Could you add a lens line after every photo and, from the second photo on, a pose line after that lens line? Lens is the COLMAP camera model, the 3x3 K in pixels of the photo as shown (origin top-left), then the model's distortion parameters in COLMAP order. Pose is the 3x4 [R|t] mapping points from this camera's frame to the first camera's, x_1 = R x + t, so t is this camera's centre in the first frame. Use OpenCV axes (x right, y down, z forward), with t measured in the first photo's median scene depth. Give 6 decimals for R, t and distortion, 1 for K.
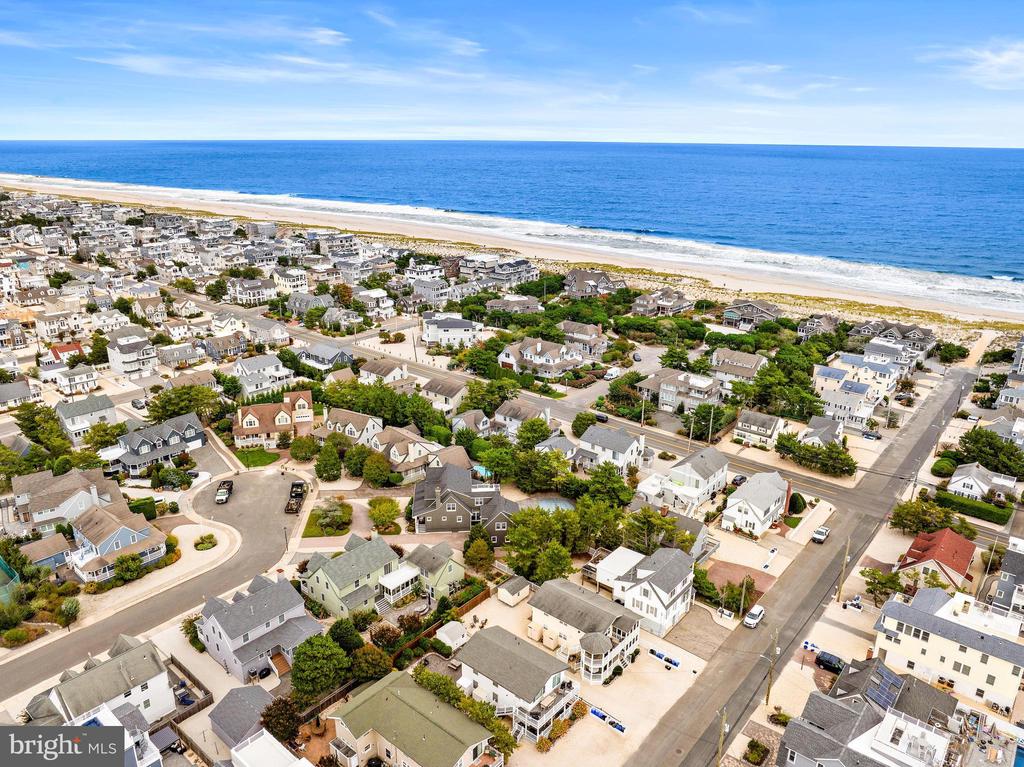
lens RADIAL K [[713.9, 0, 512.0], [0, 713.9, 383.5], [0, 0, 1]] dist [-0.042355, 0.001817]
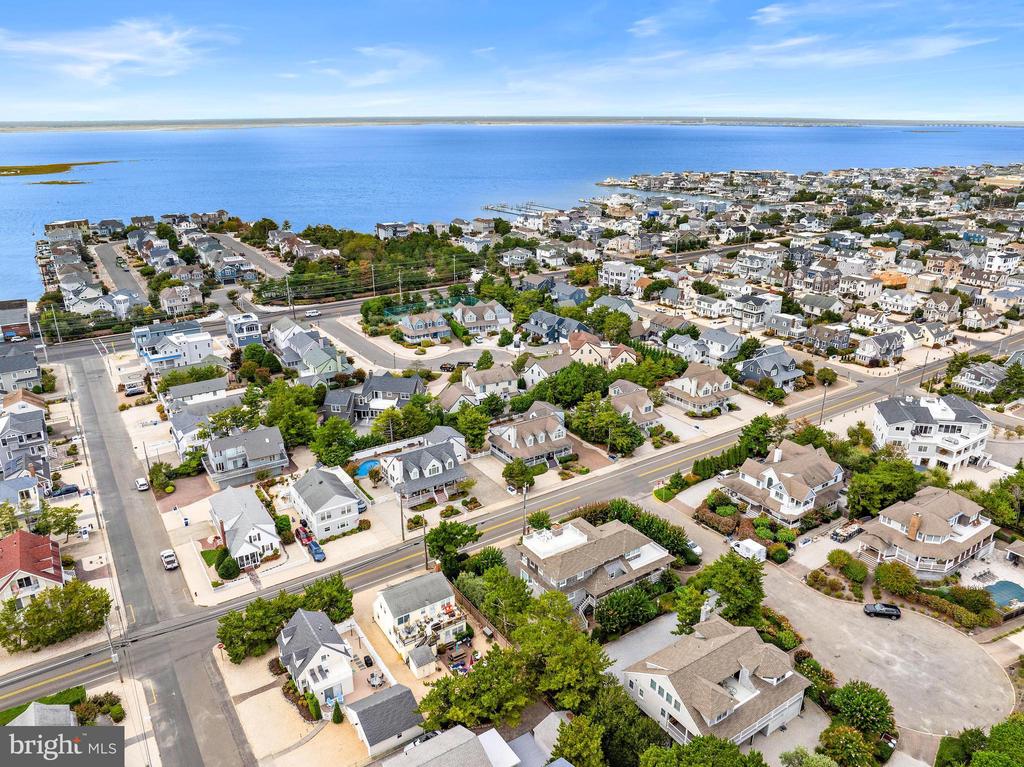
lens RADIAL K [[713.9, 0, 512.0], [0, 713.9, 383.5], [0, 0, 1]] dist [-0.042355, 0.001817]
pose [[-0.286225, 0.326886, -0.900678, 0.808897], [-0.309766, 0.857958, 0.409821, -0.361964], [0.906709, 0.396300, -0.144311, 1.119420]]
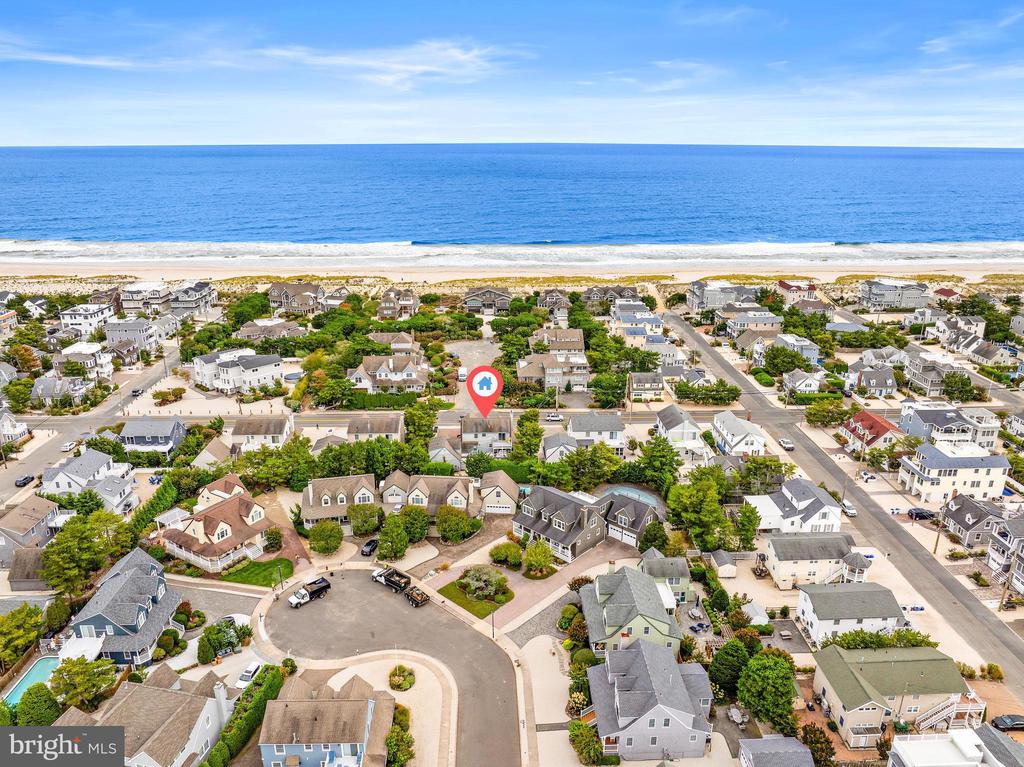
lens RADIAL K [[713.9, 0, 512.0], [0, 713.9, 383.5], [0, 0, 1]] dist [-0.042355, 0.001817]
pose [[0.741763, -0.224006, 0.632146, -0.573627], [0.221276, 0.971533, 0.084623, -0.090732], [-0.633107, 0.077108, 0.770214, 0.241294]]
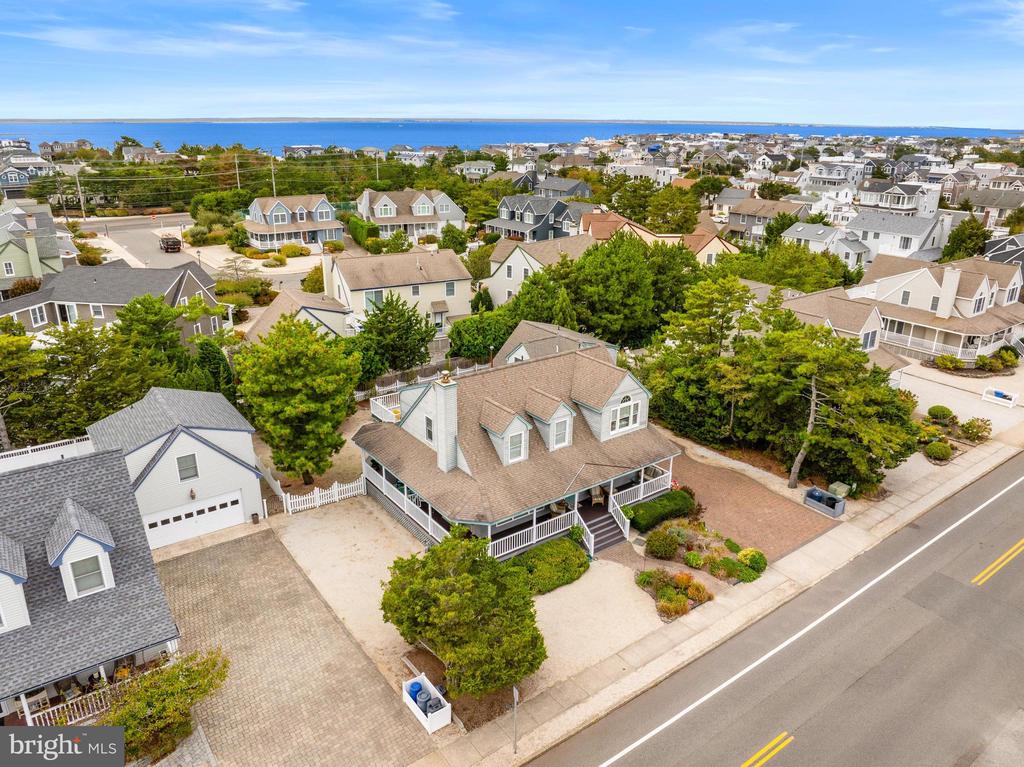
lens RADIAL K [[713.9, 0, 512.0], [0, 713.9, 383.5], [0, 0, 1]] dist [-0.042355, 0.001817]
pose [[-0.239583, 0.324740, -0.914956, 0.219604], [-0.322141, 0.862424, 0.390448, -0.043861], [0.915874, 0.388290, -0.102010, 1.054720]]
